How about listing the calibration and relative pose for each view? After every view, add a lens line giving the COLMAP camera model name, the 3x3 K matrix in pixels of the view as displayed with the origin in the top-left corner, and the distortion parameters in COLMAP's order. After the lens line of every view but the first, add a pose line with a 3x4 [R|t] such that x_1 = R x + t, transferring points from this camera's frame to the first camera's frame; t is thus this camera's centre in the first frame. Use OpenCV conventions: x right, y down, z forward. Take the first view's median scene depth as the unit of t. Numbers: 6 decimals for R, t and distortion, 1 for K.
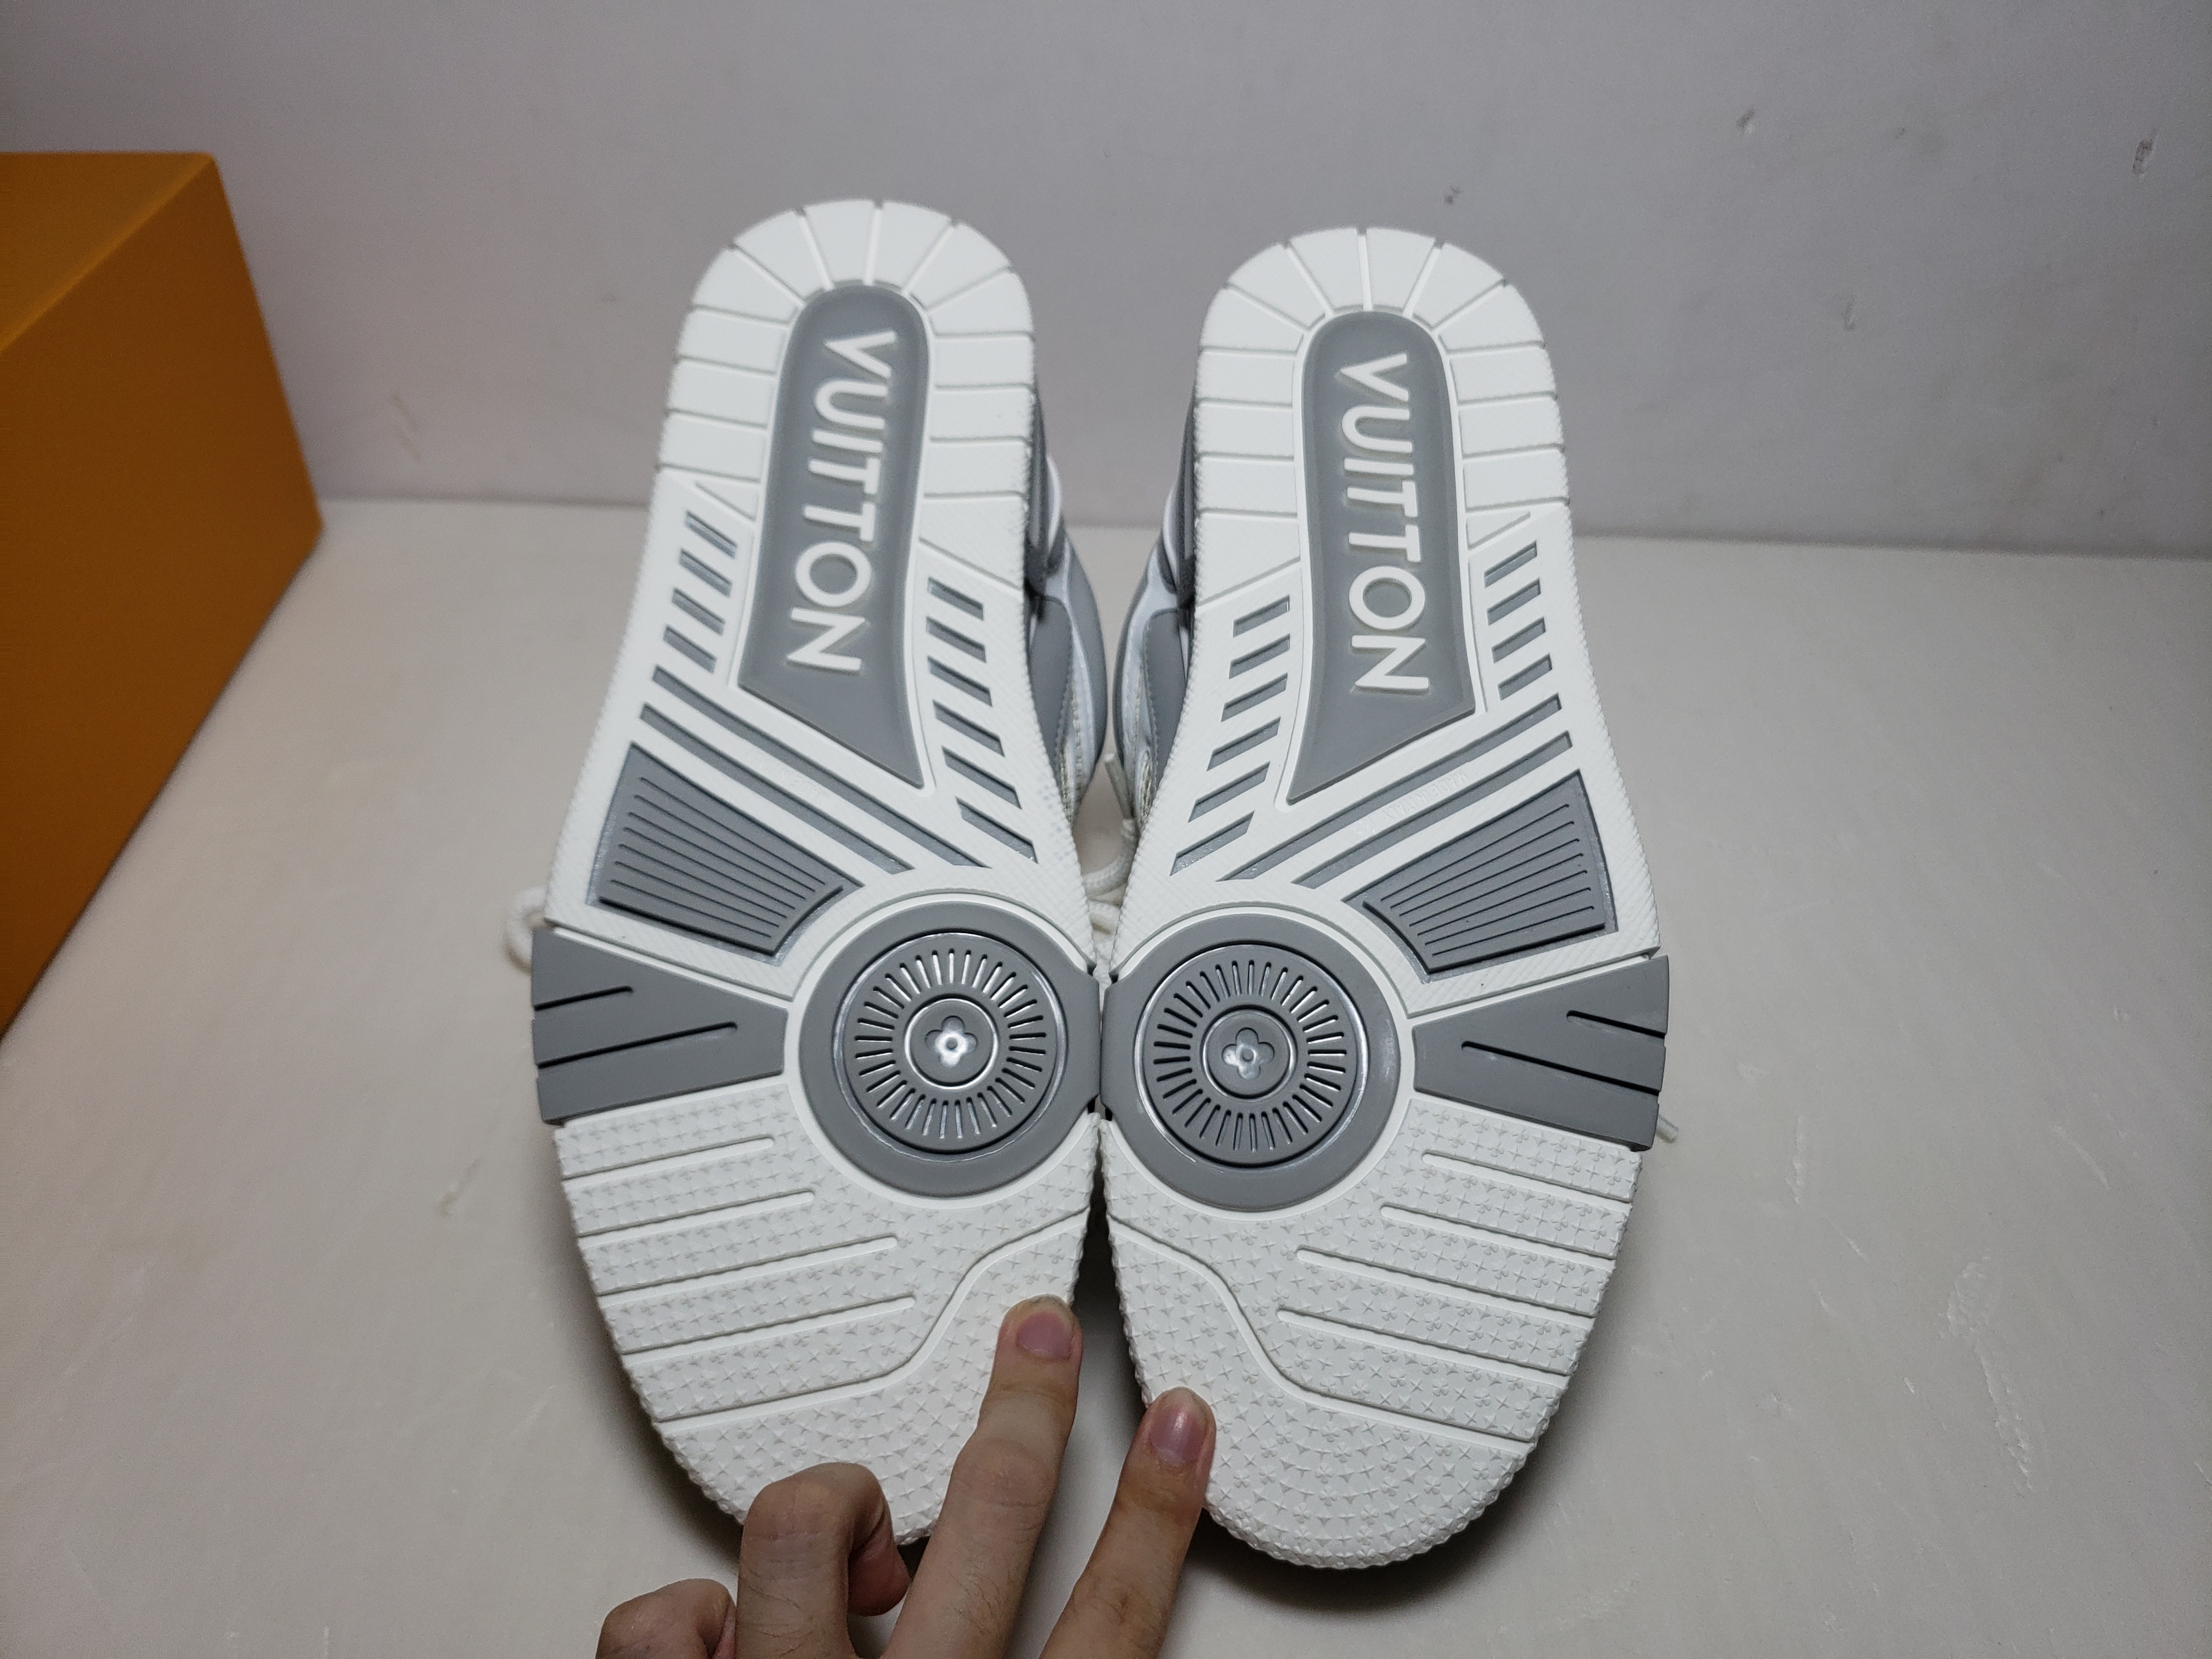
lens RADIAL K [[1685.8, 0, 1137.8], [0, 1685.8, 829.9], [0, 0, 1]] dist [-0.038386, 0.063146]
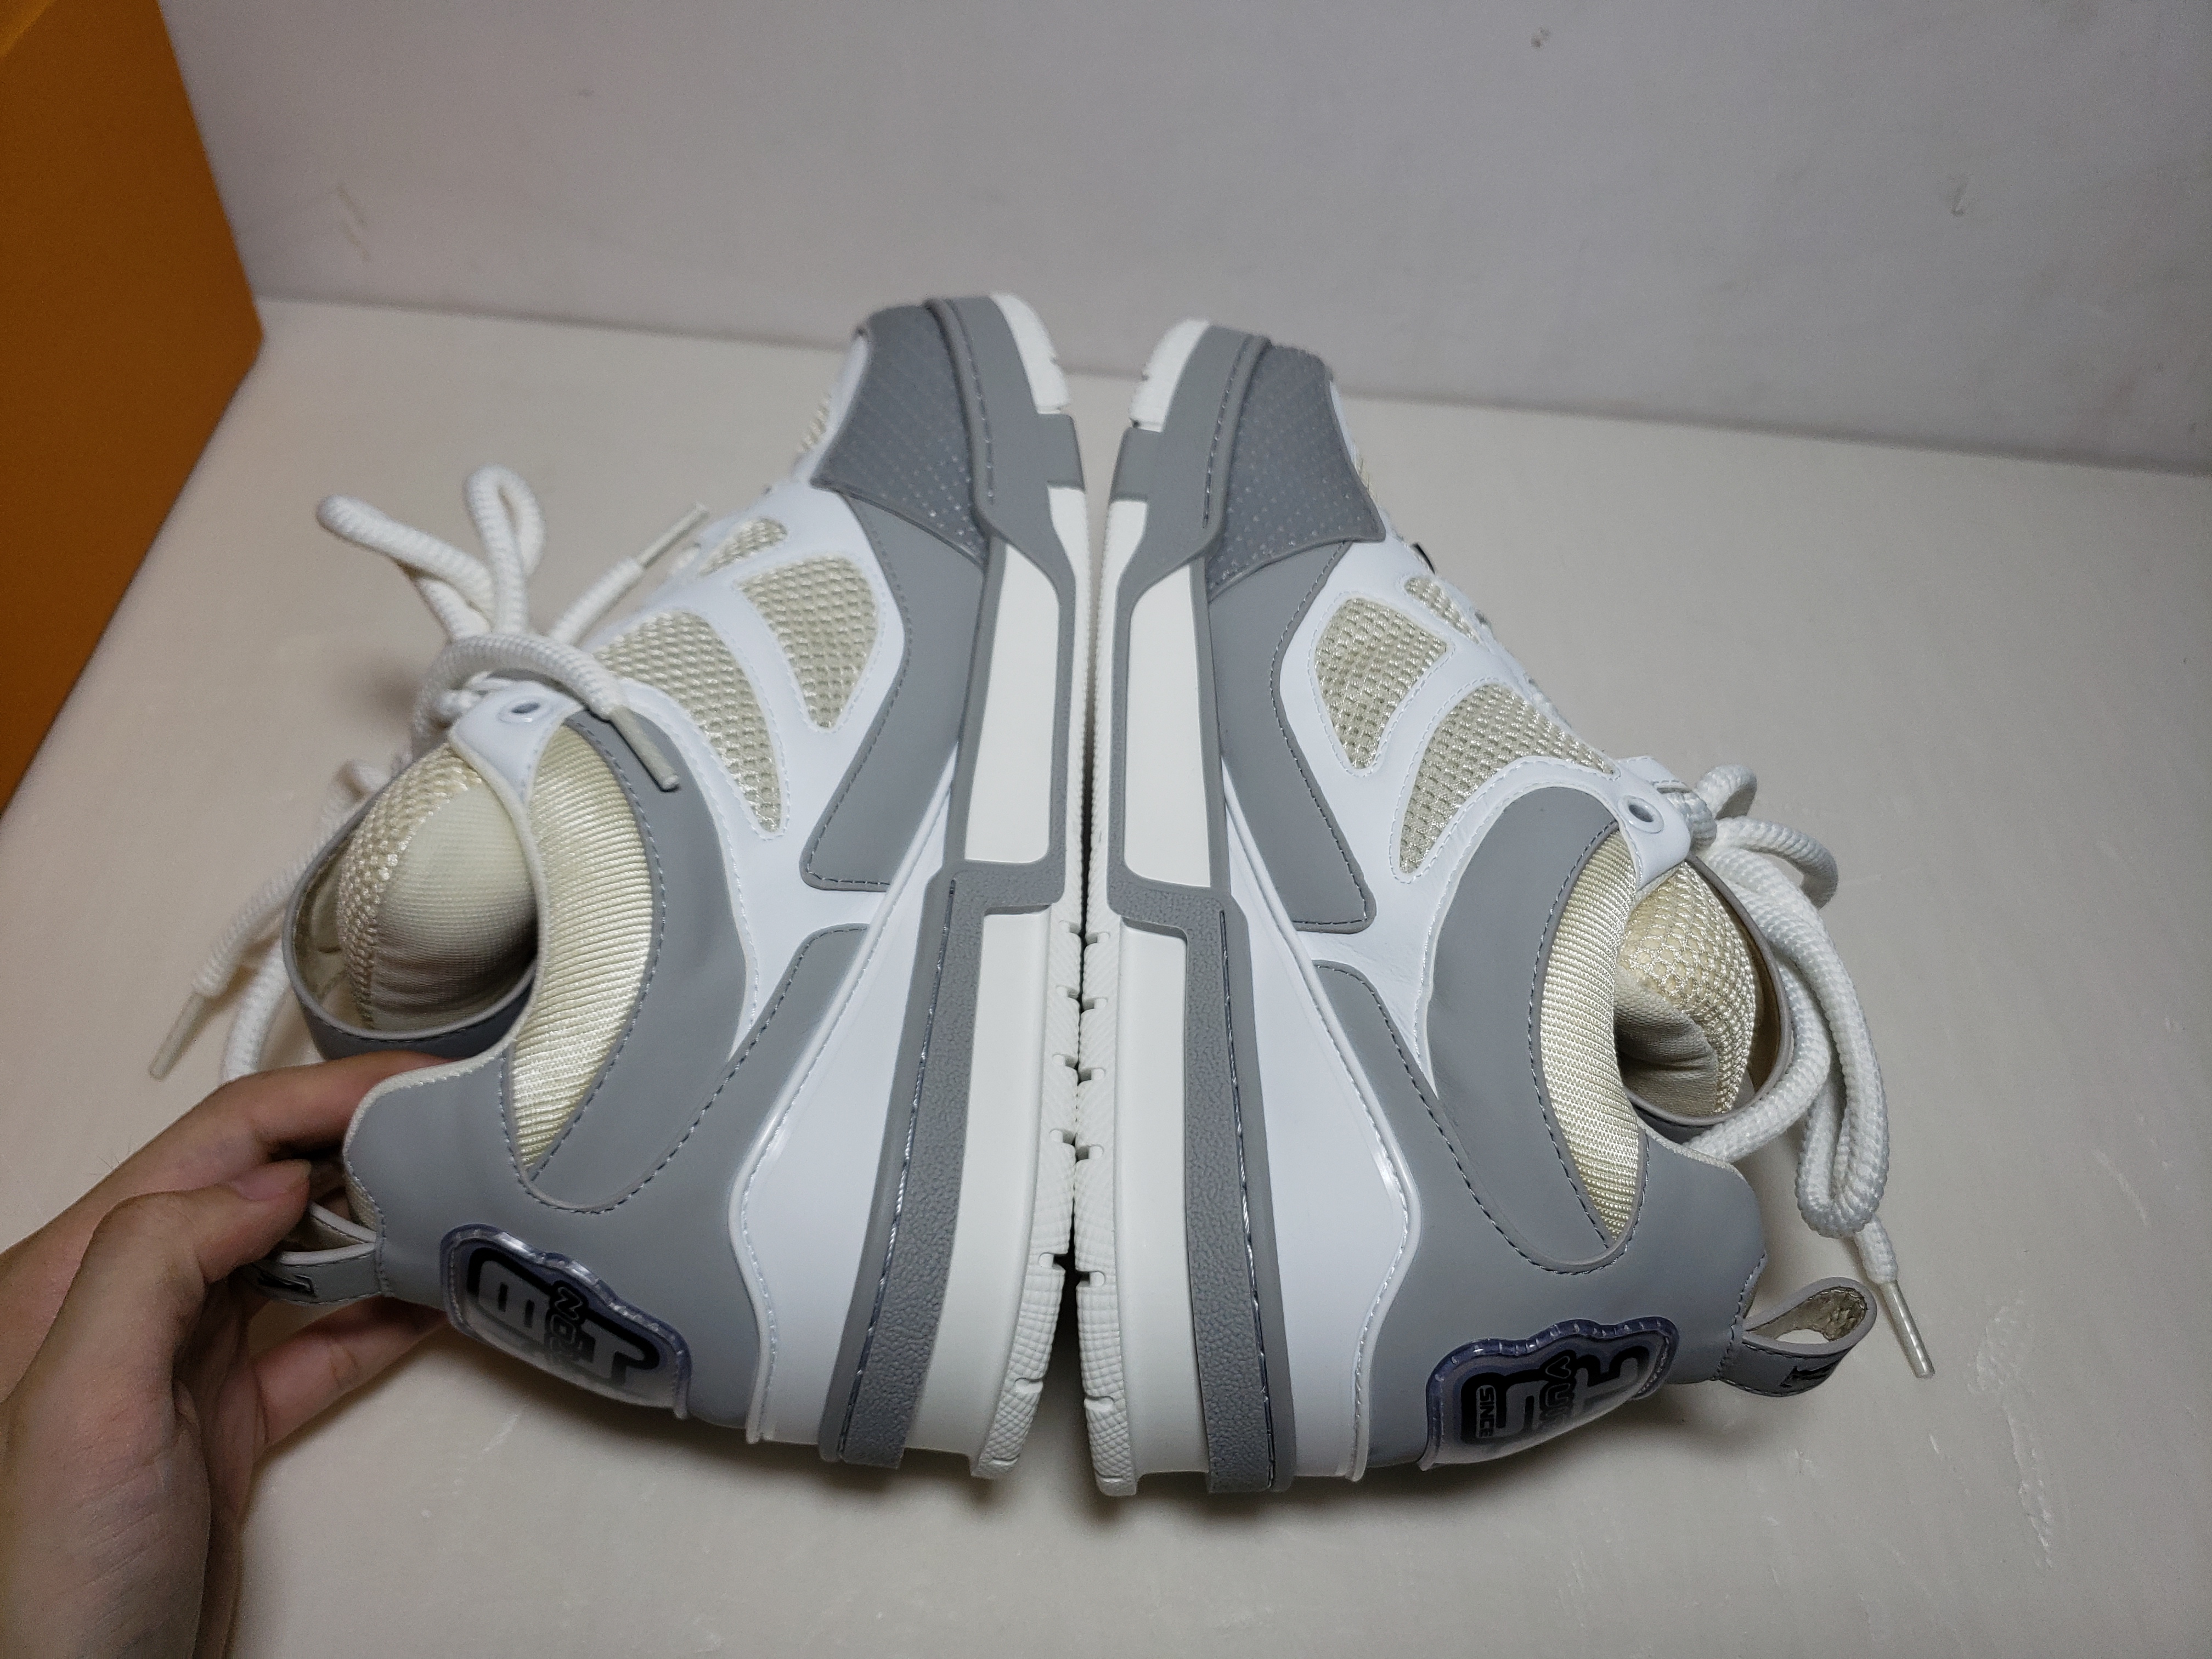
lens RADIAL K [[1685.8, 0, 1137.8], [0, 1685.8, 829.9], [0, 0, 1]] dist [-0.038386, 0.063146]
pose [[0.998151, 0.053522, 0.028819, -0.027203], [-0.057273, 0.986907, 0.150778, -0.079460], [-0.020371, -0.152150, 0.988147, 0.058143]]
